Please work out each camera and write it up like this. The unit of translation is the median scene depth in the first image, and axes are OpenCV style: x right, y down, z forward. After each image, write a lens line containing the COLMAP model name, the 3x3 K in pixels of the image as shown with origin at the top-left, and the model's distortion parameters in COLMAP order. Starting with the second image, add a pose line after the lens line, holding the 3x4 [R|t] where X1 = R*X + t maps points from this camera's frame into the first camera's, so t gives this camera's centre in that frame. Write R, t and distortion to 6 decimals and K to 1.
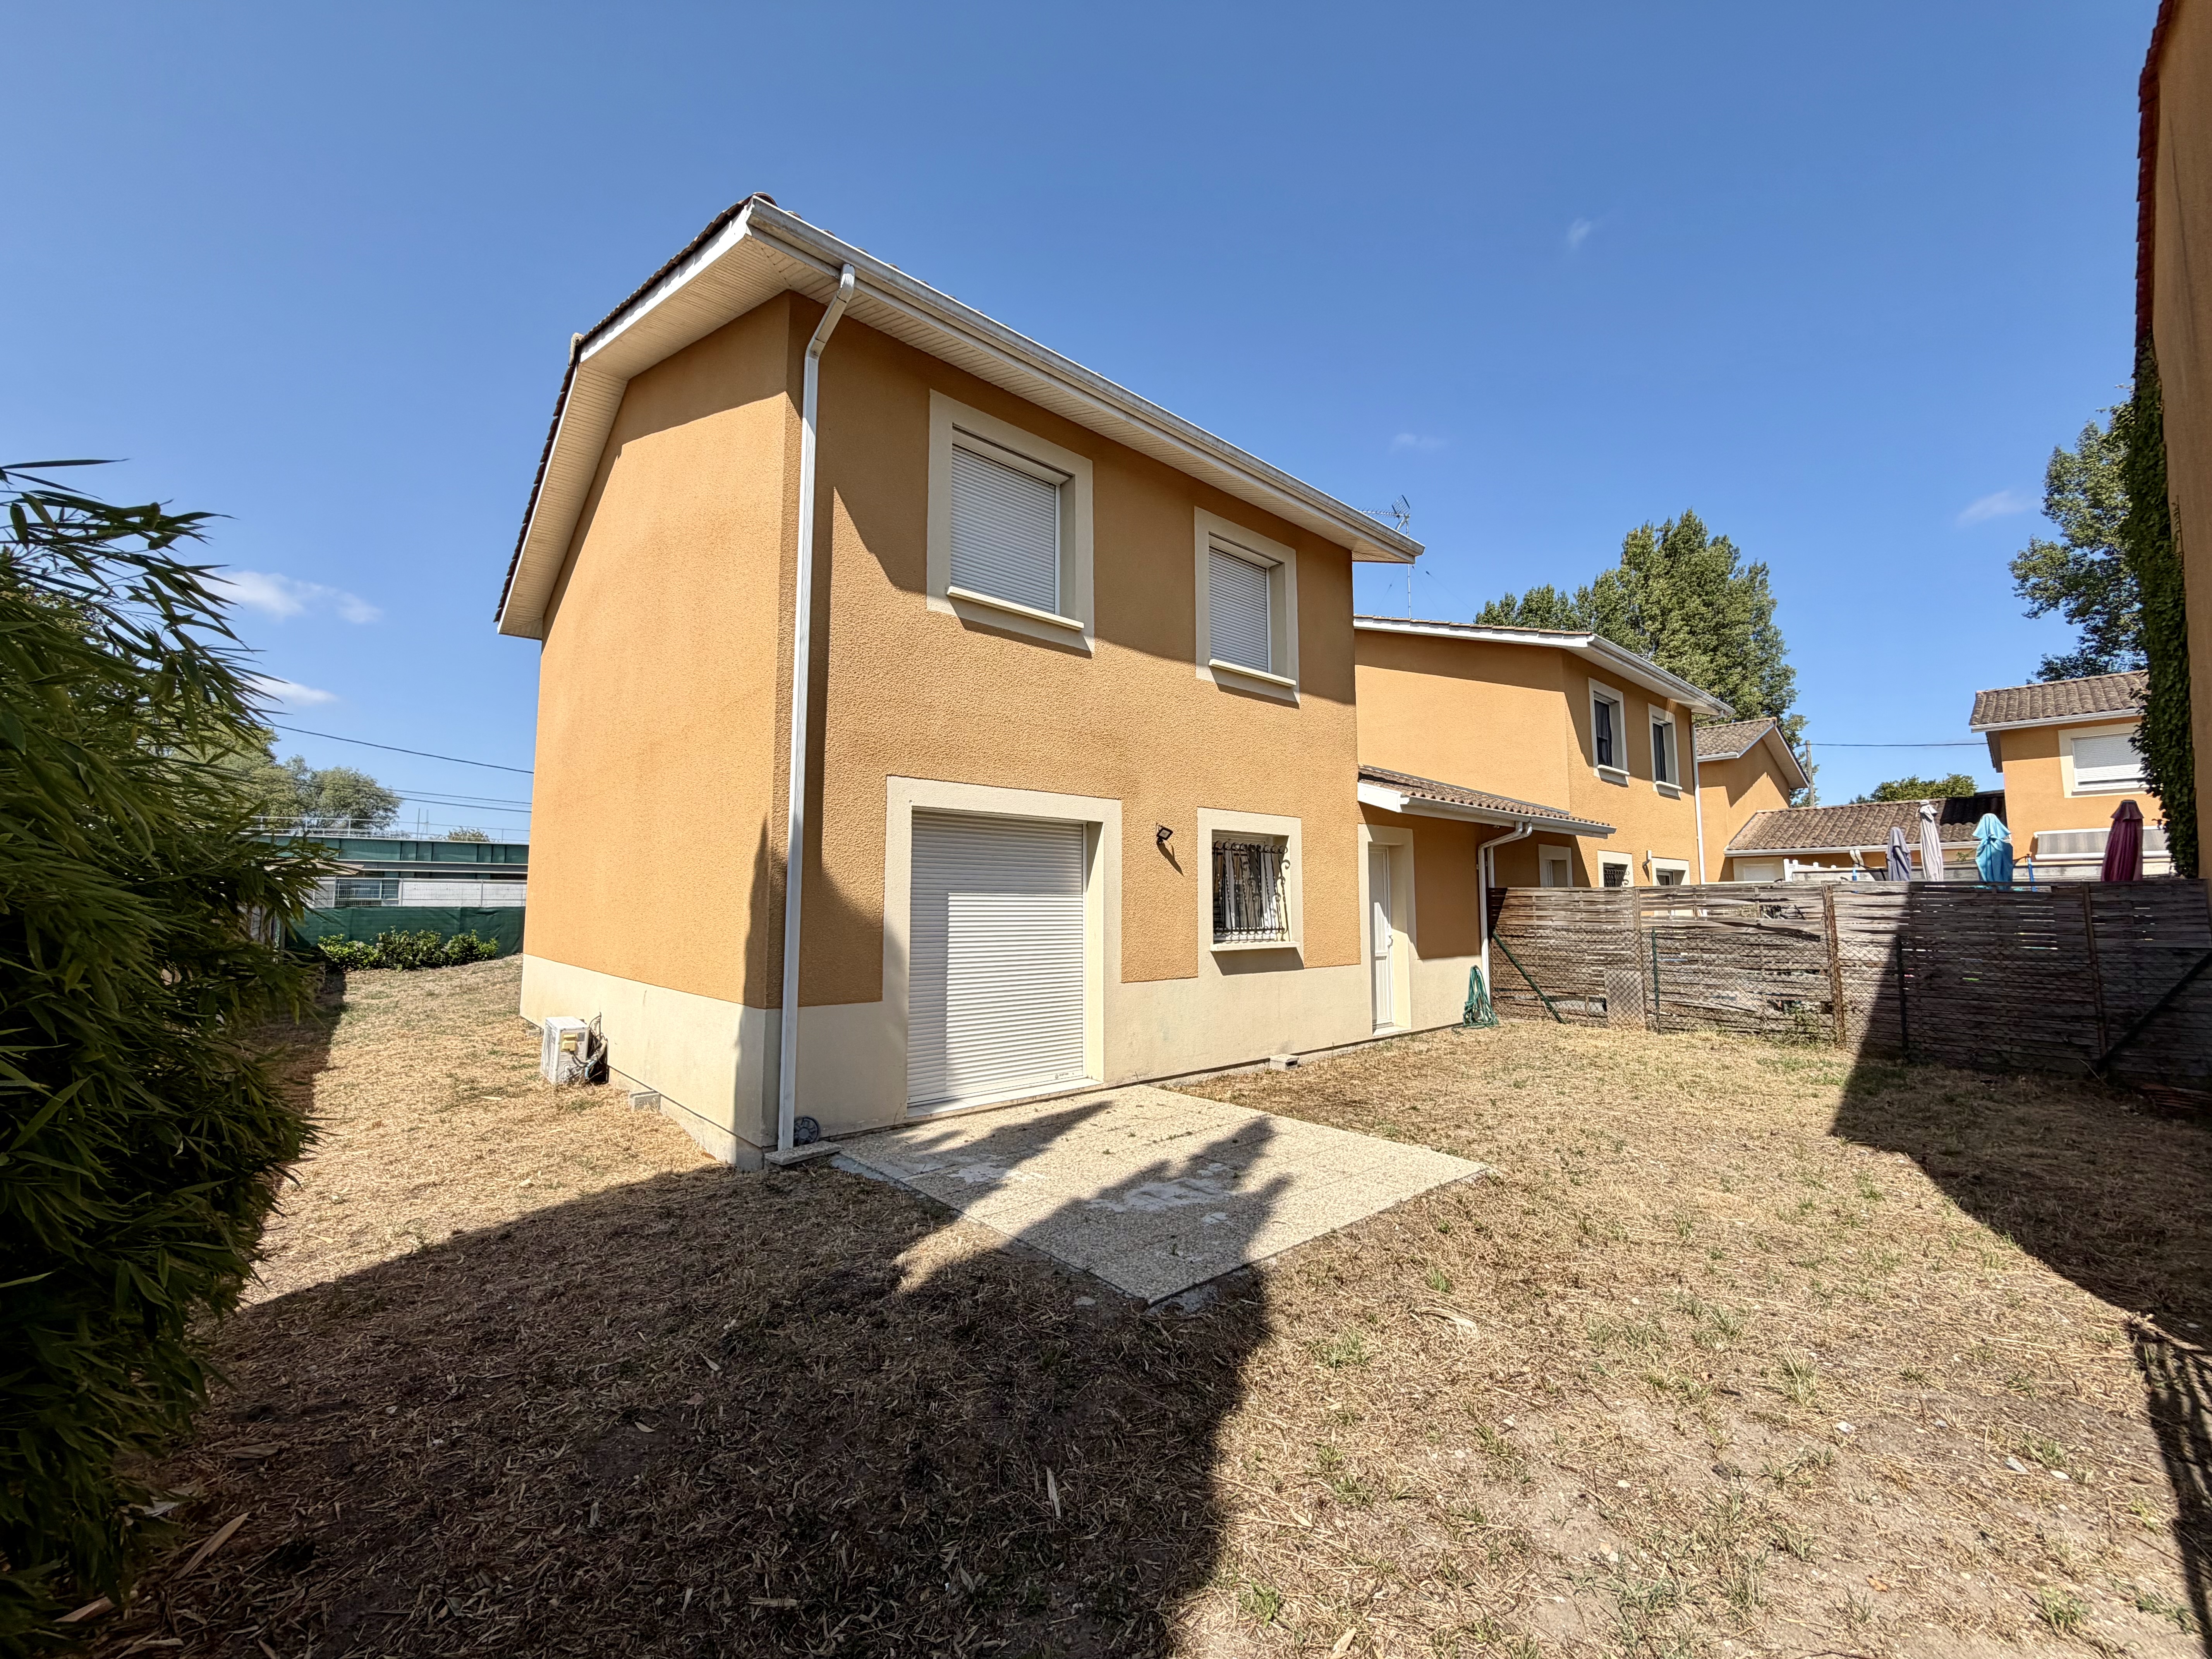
lens RADIAL K [[884.3, 0, 1109.1], [0, 884.3, 823.0], [0, 0, 1]] dist [0.000082, -0.000876]
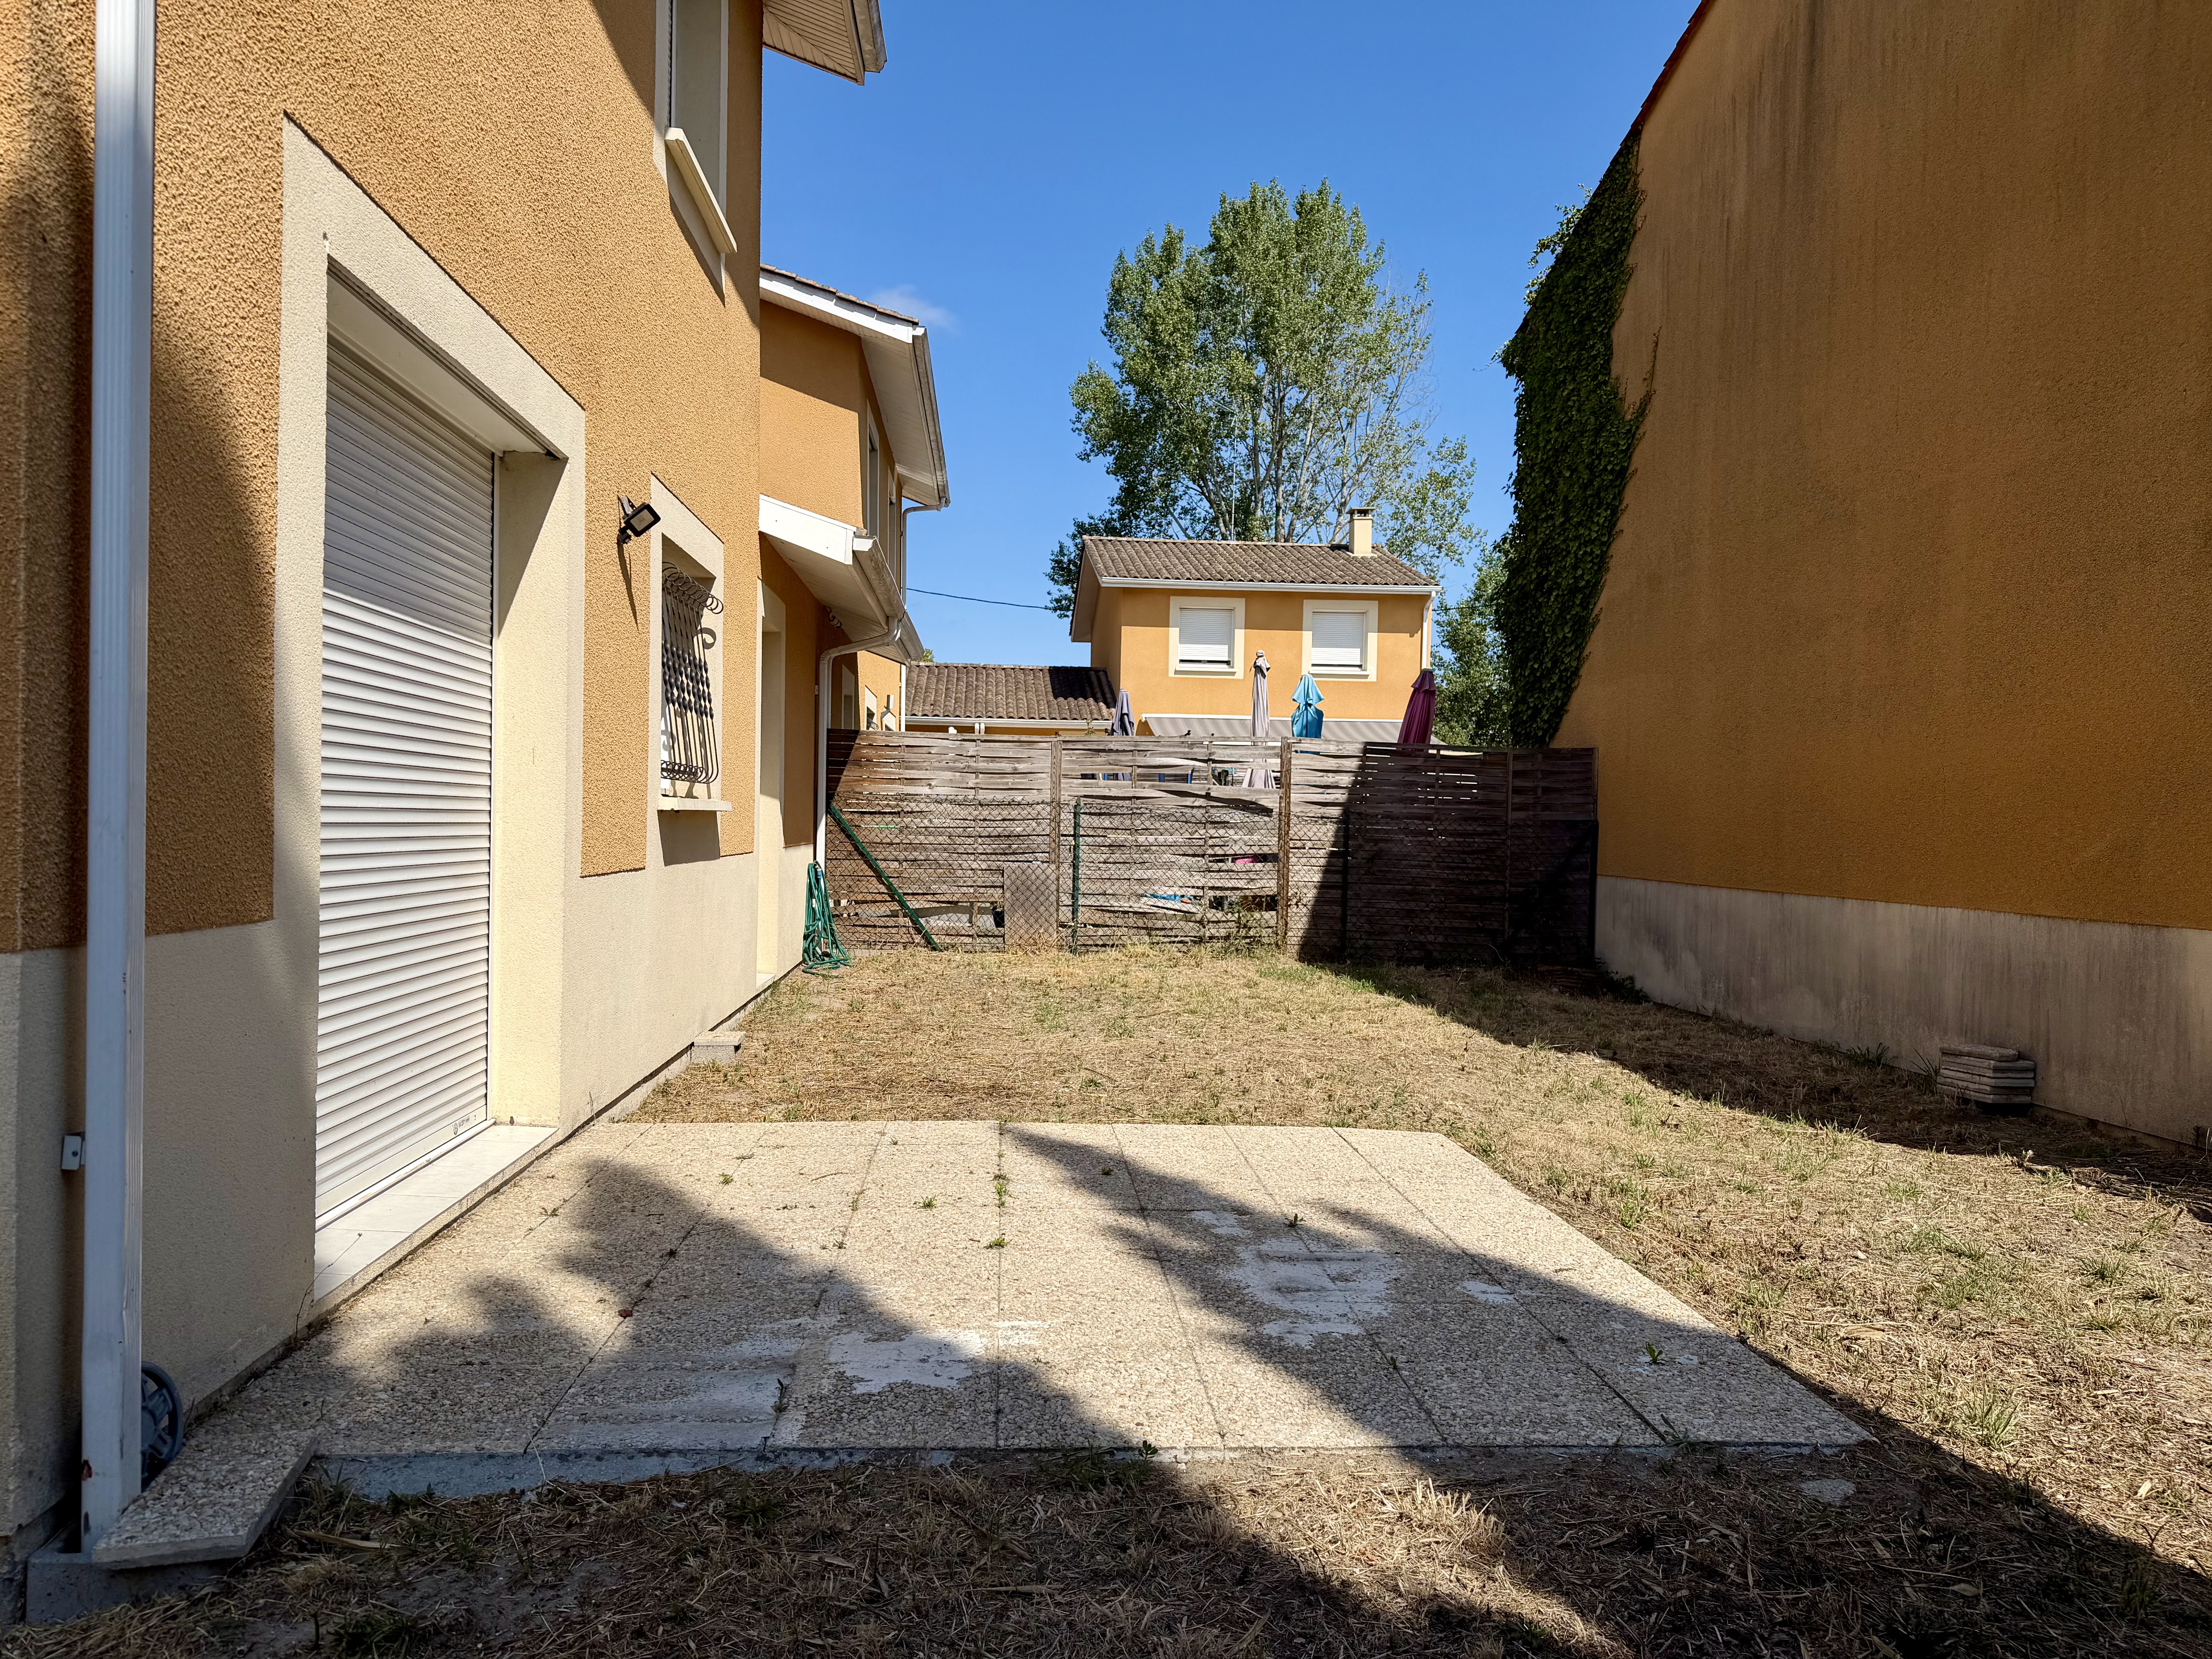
lens RADIAL K [[1528.5, 0, 1105.4], [0, 1528.5, 841.9], [0, 0, 1]] dist [0.065503, -0.002757]
pose [[0.607237, 0.000550, 0.794520, -0.334754], [-0.093805, 0.993055, 0.071006, 0.079500], [-0.788964, -0.117648, 0.603072, 0.336749]]
